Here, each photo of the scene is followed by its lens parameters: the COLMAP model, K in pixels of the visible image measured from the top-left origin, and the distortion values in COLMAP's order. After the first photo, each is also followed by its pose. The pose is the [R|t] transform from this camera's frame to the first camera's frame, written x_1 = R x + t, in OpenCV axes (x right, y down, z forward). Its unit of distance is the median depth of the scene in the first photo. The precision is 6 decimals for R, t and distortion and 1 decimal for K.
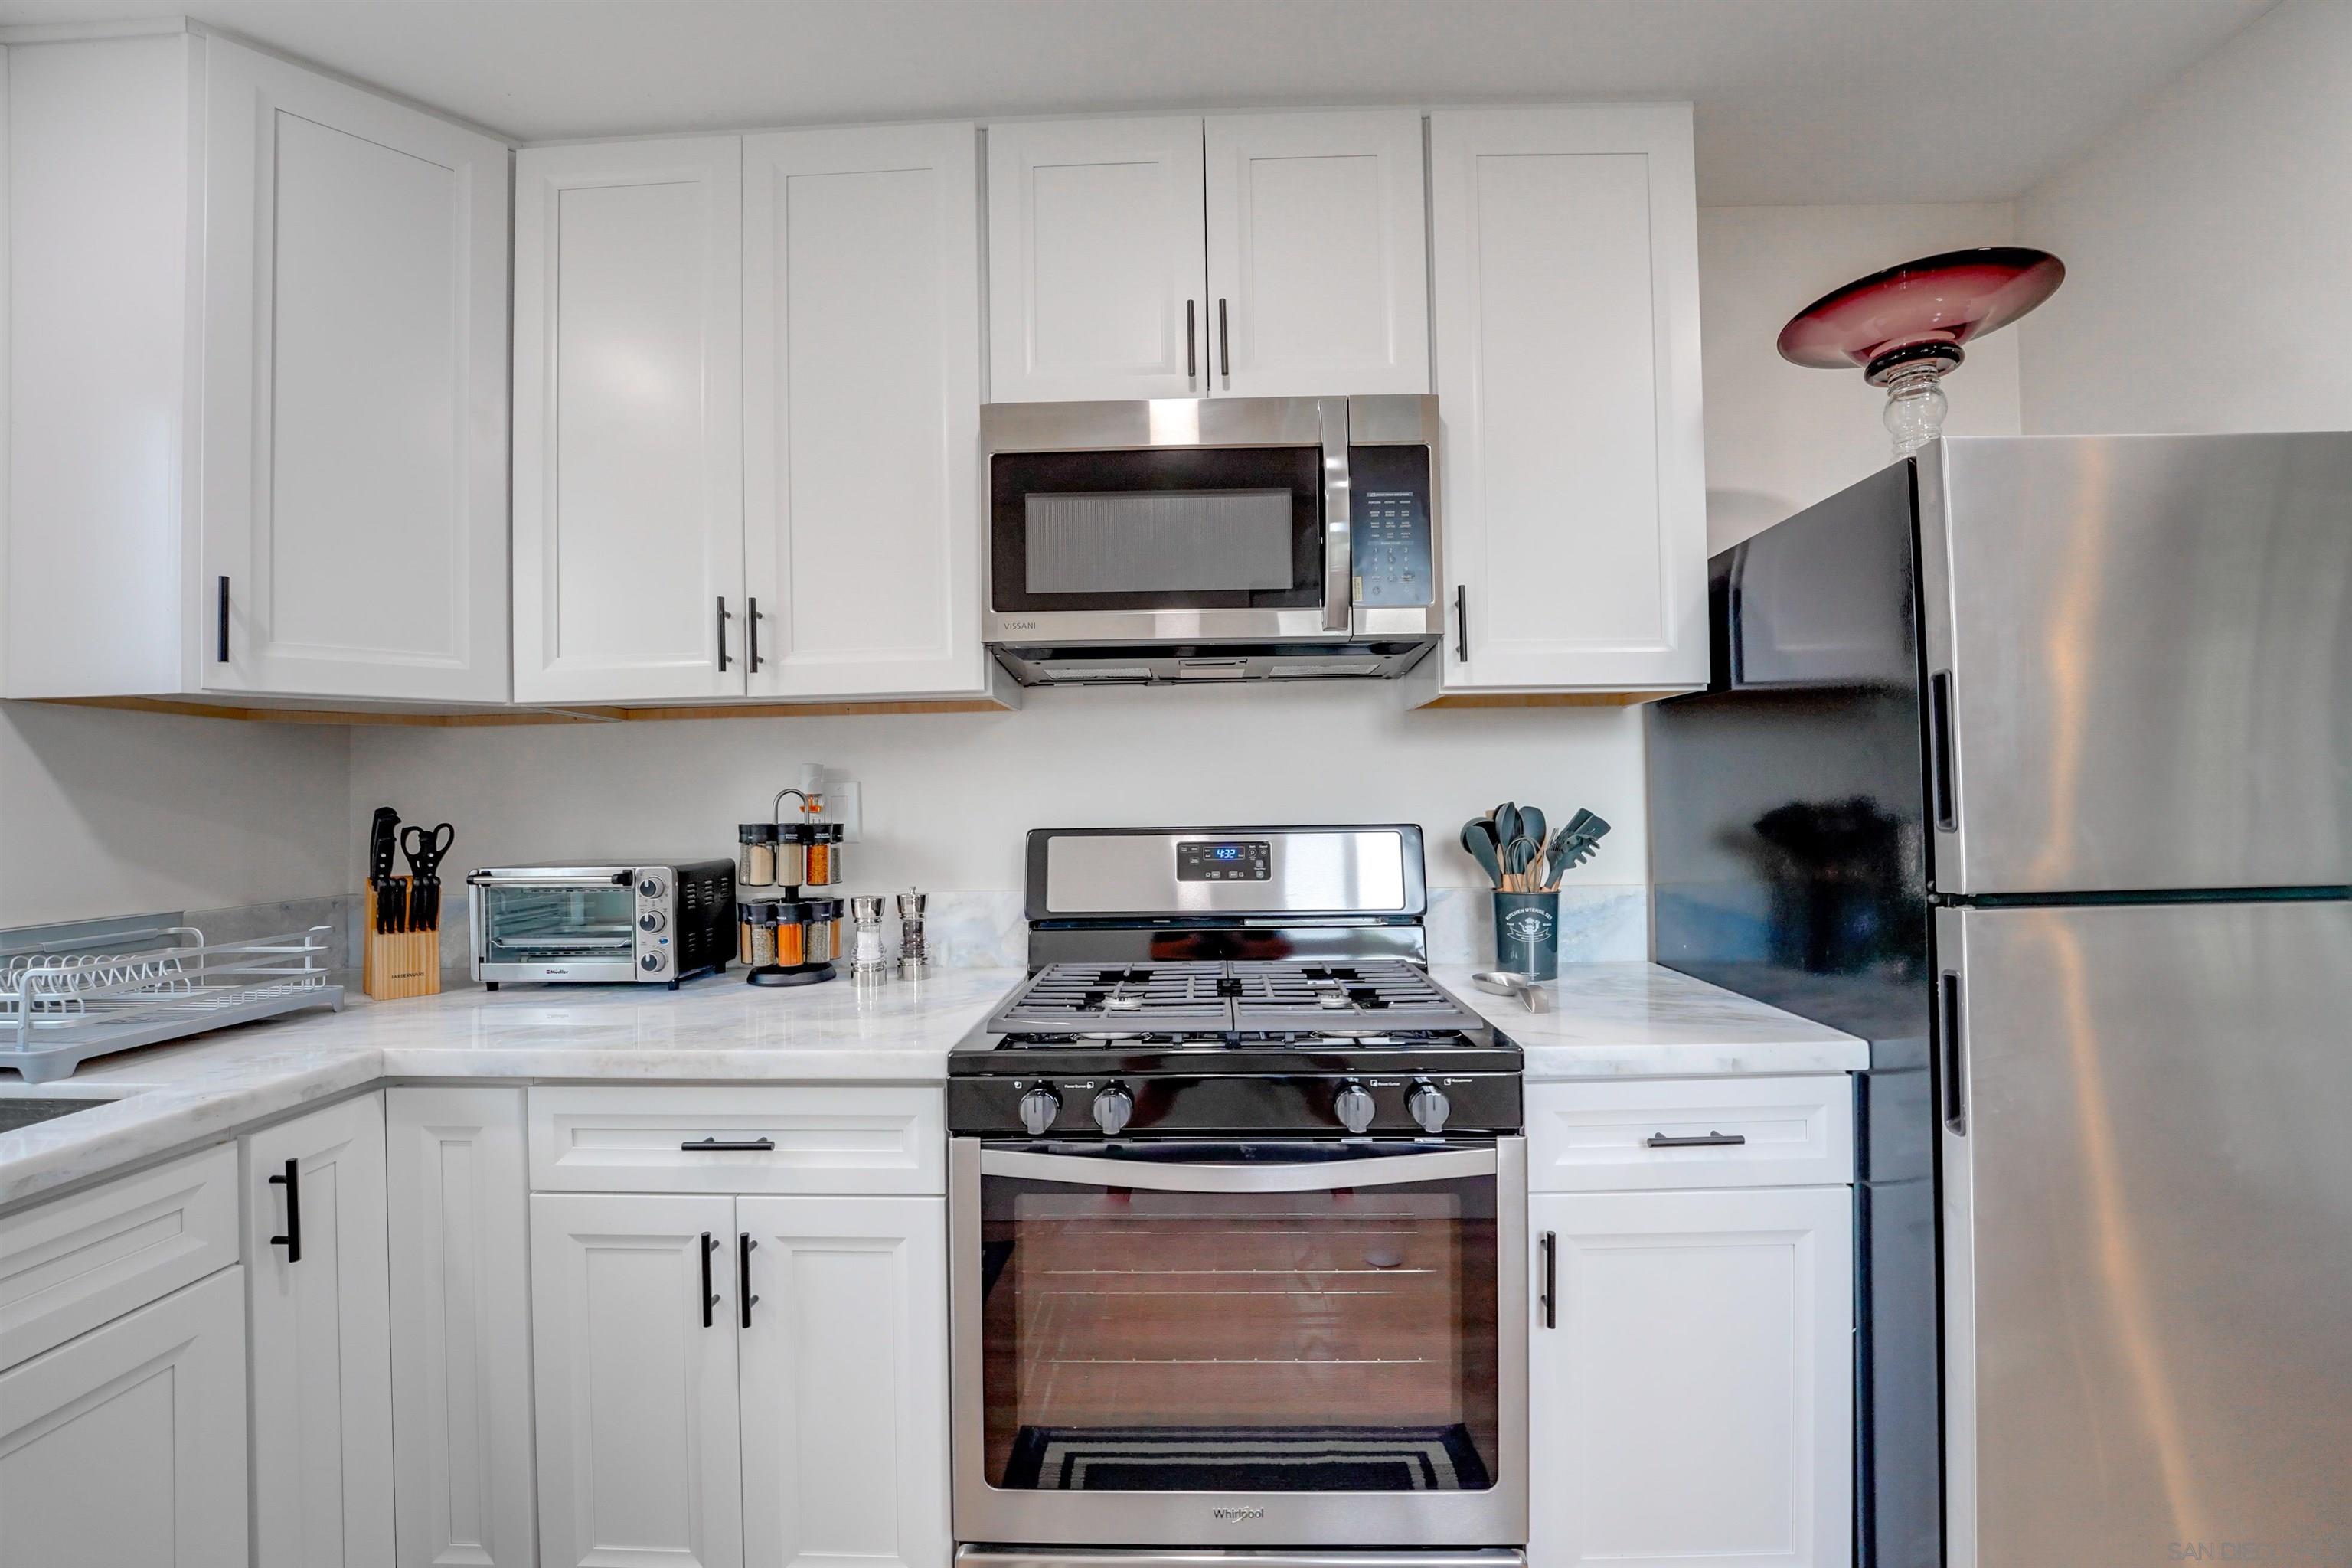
lens RADIAL K [[960.8, 0, 1182.8], [0, 960.8, 779.9], [0, 0, 1]] dist [-0.031588, 0.004263]
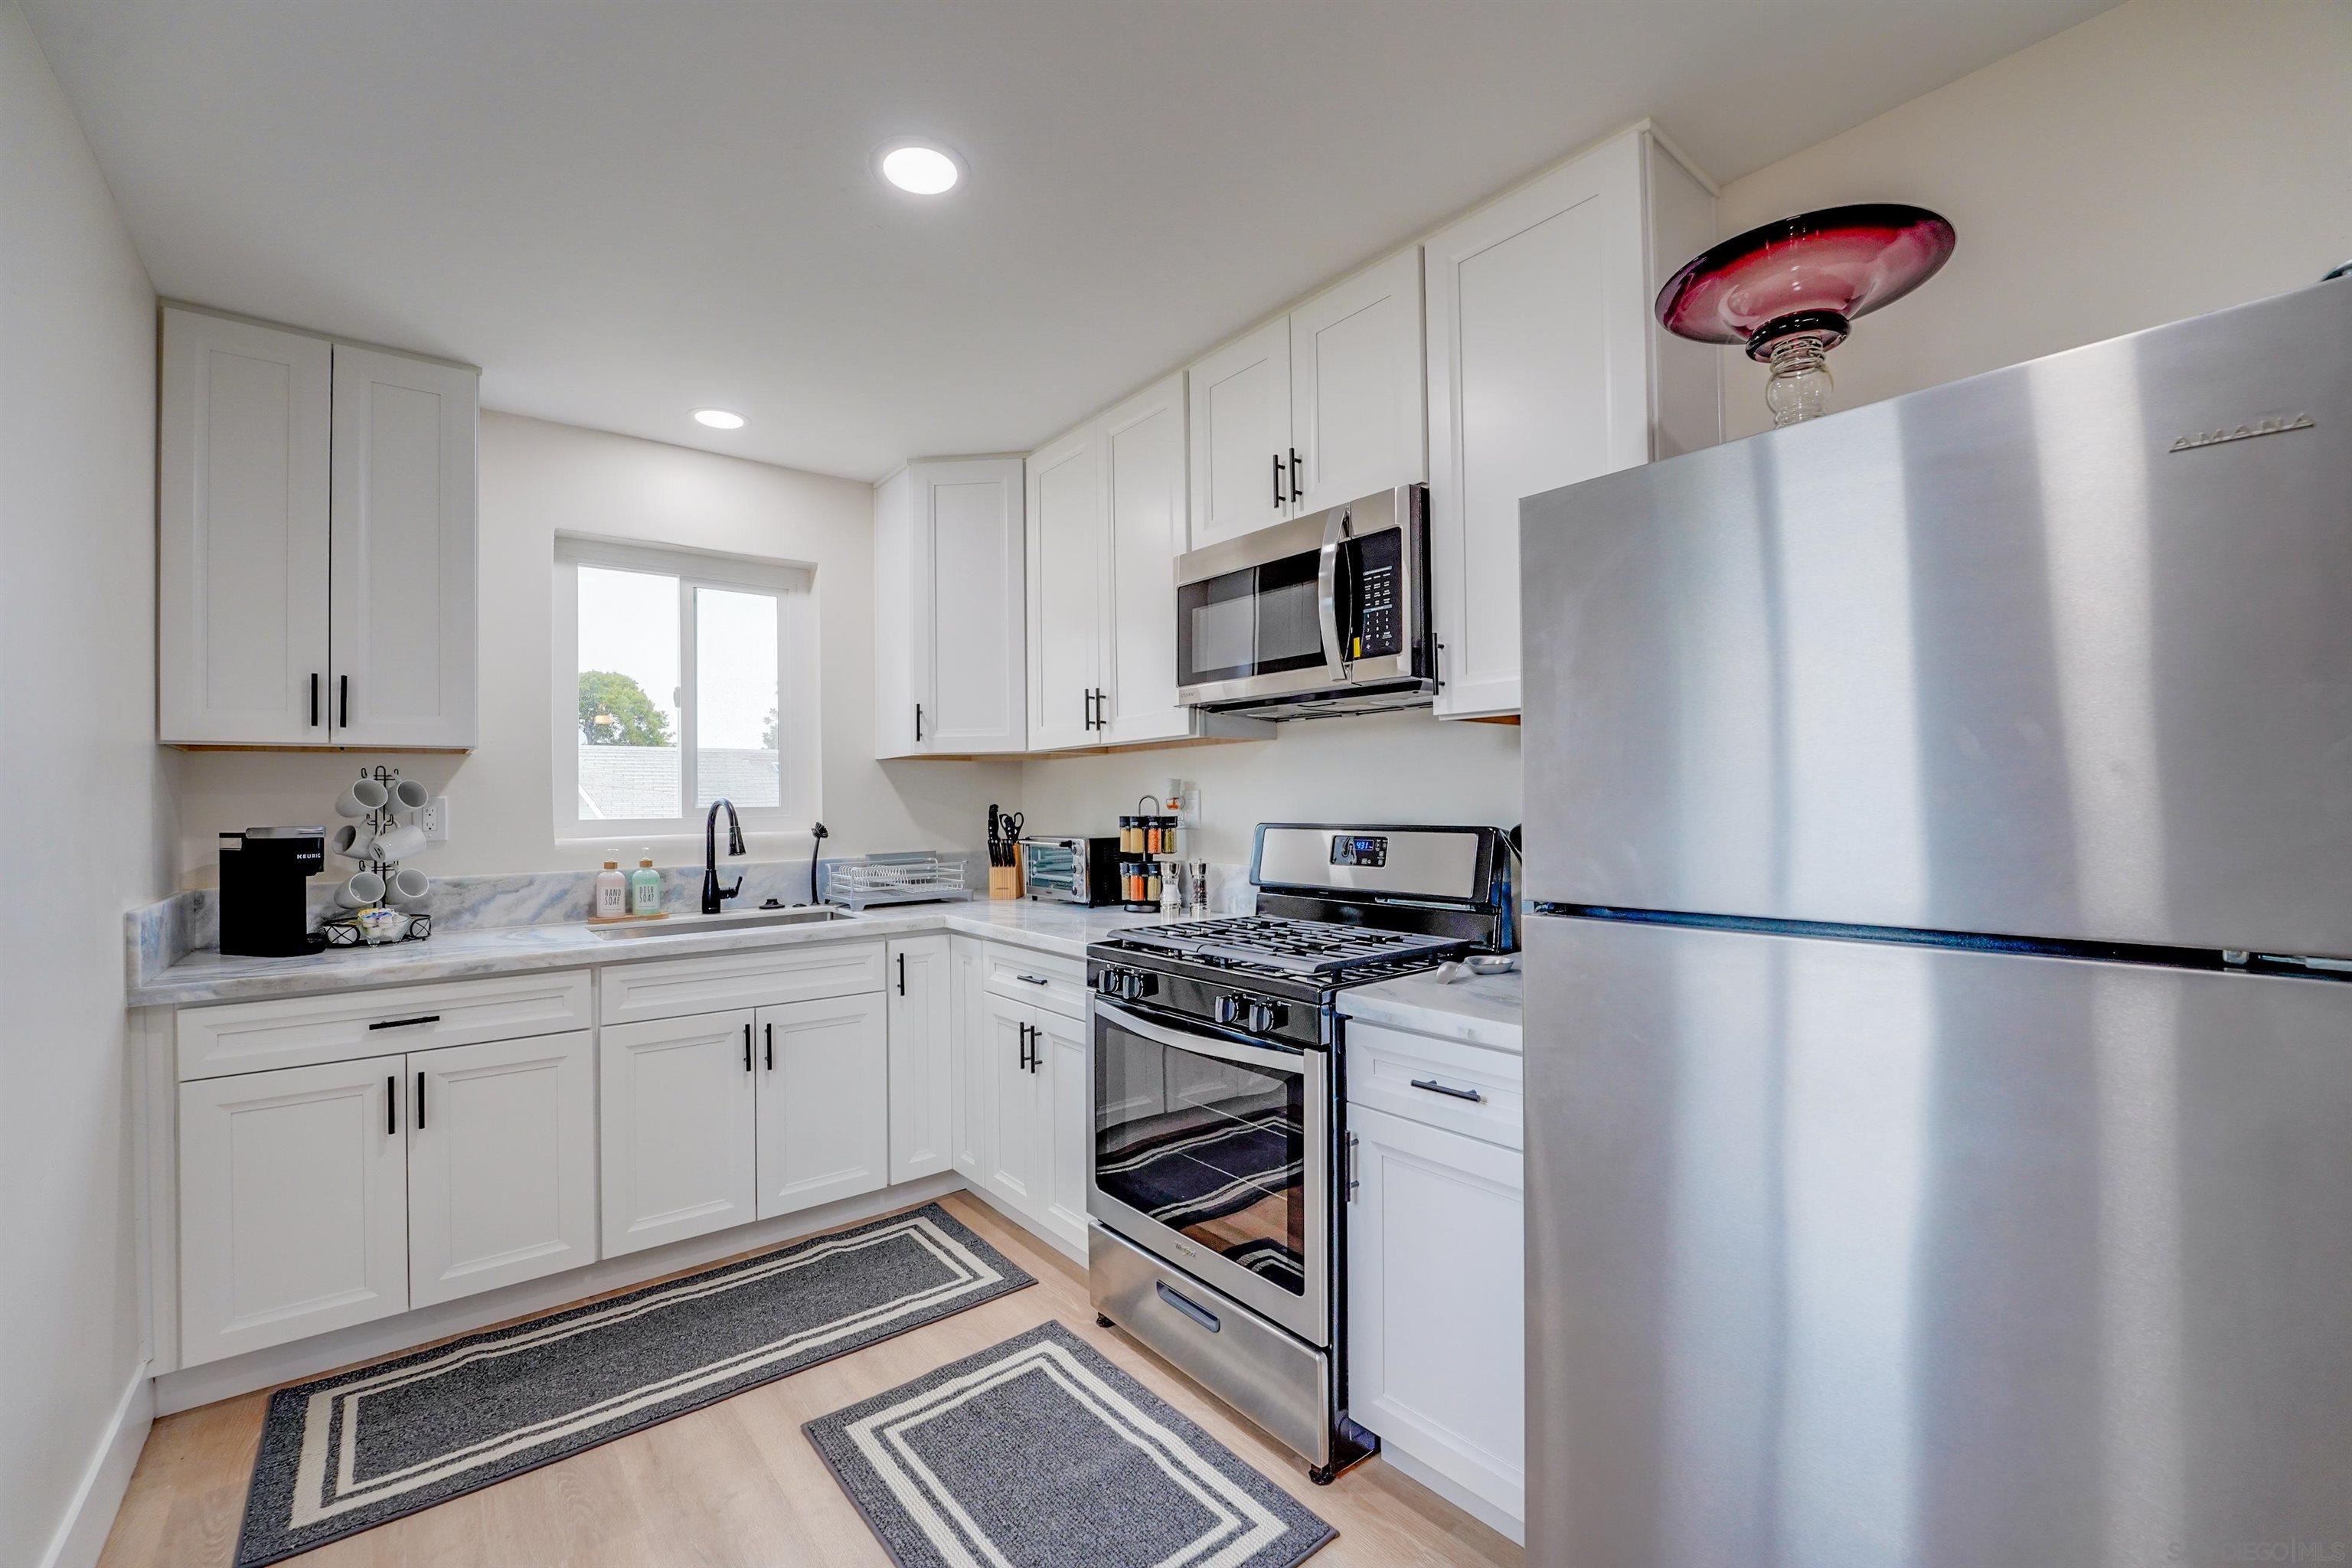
lens RADIAL K [[960.8, 0, 1184.5], [0, 960.8, 779.9], [0, 0, 1]] dist [-0.031588, 0.004263]
pose [[0.660633, -0.008141, -0.750665, 0.960827], [0.016202, 0.999863, 0.003415, -0.023549], [0.750534, -0.014418, 0.660675, -0.050646]]
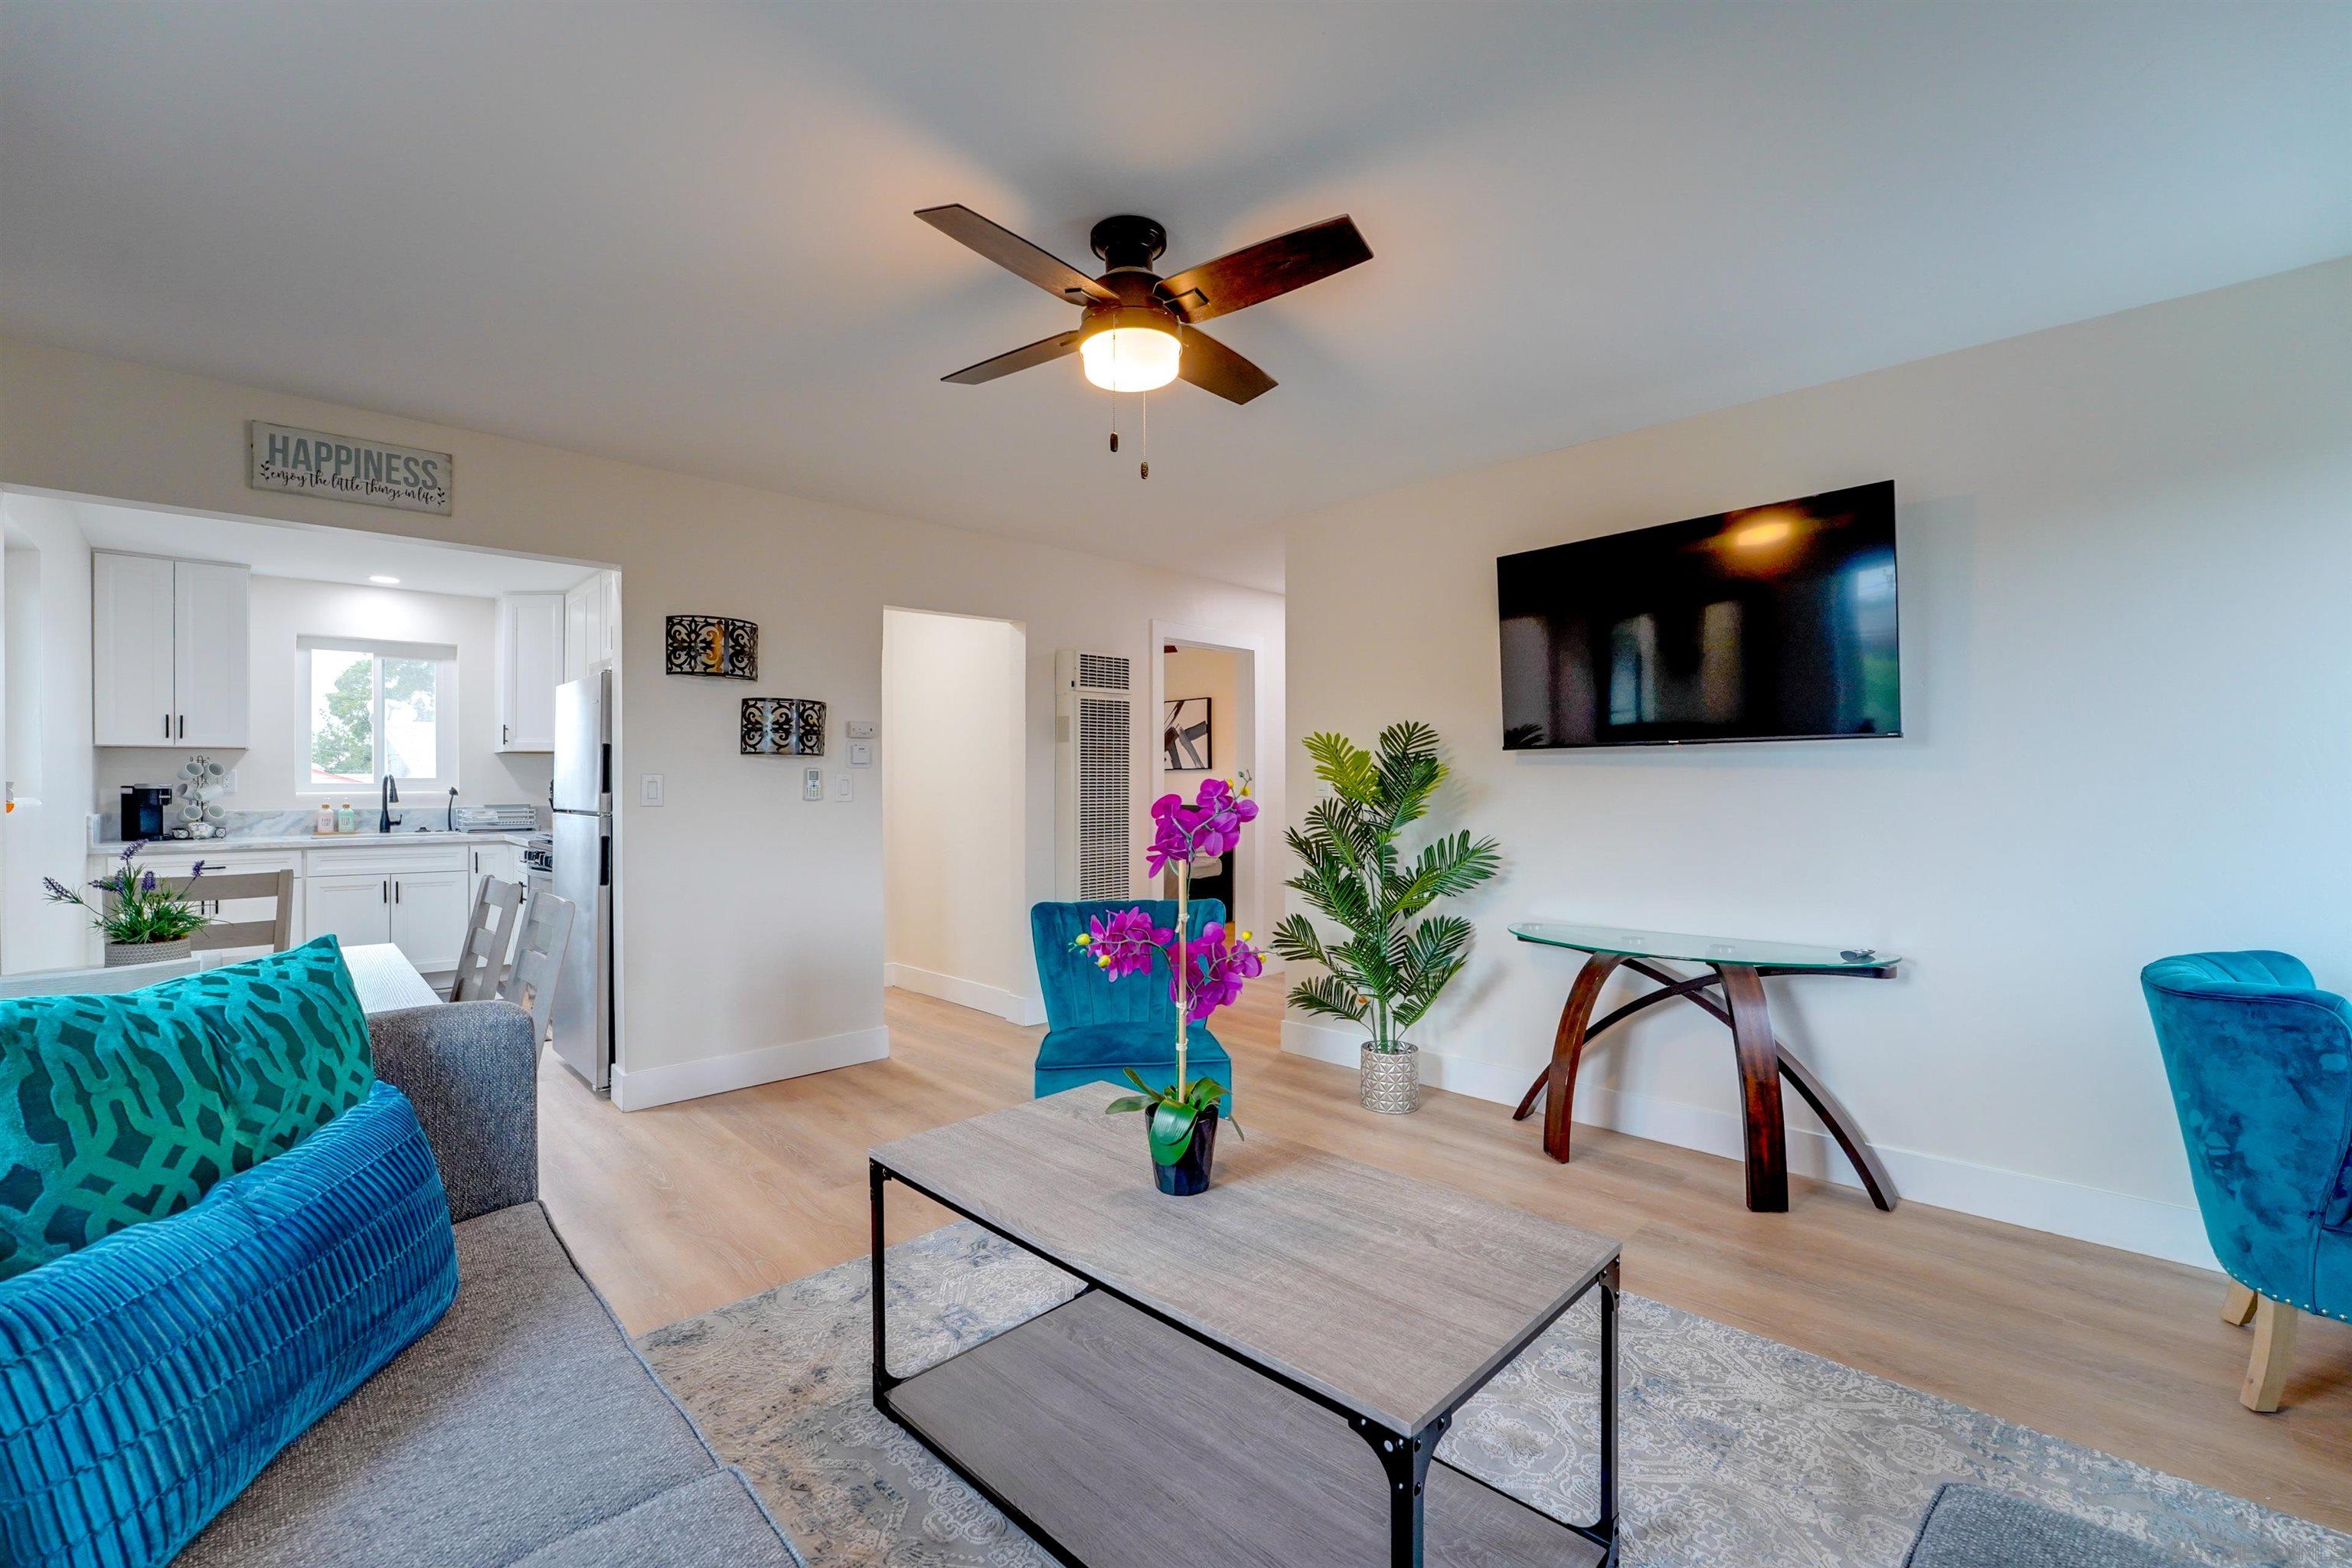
lens RADIAL K [[960.8, 0, 1160.6], [0, 960.8, 783.5], [0, 0, 1]] dist [-0.031588, 0.004263]
pose [[0.716434, 0.020482, -0.697355, 3.470666], [-0.001920, 0.999623, 0.027388, -0.059798], [0.697653, -0.018283, 0.716203, -0.017561]]
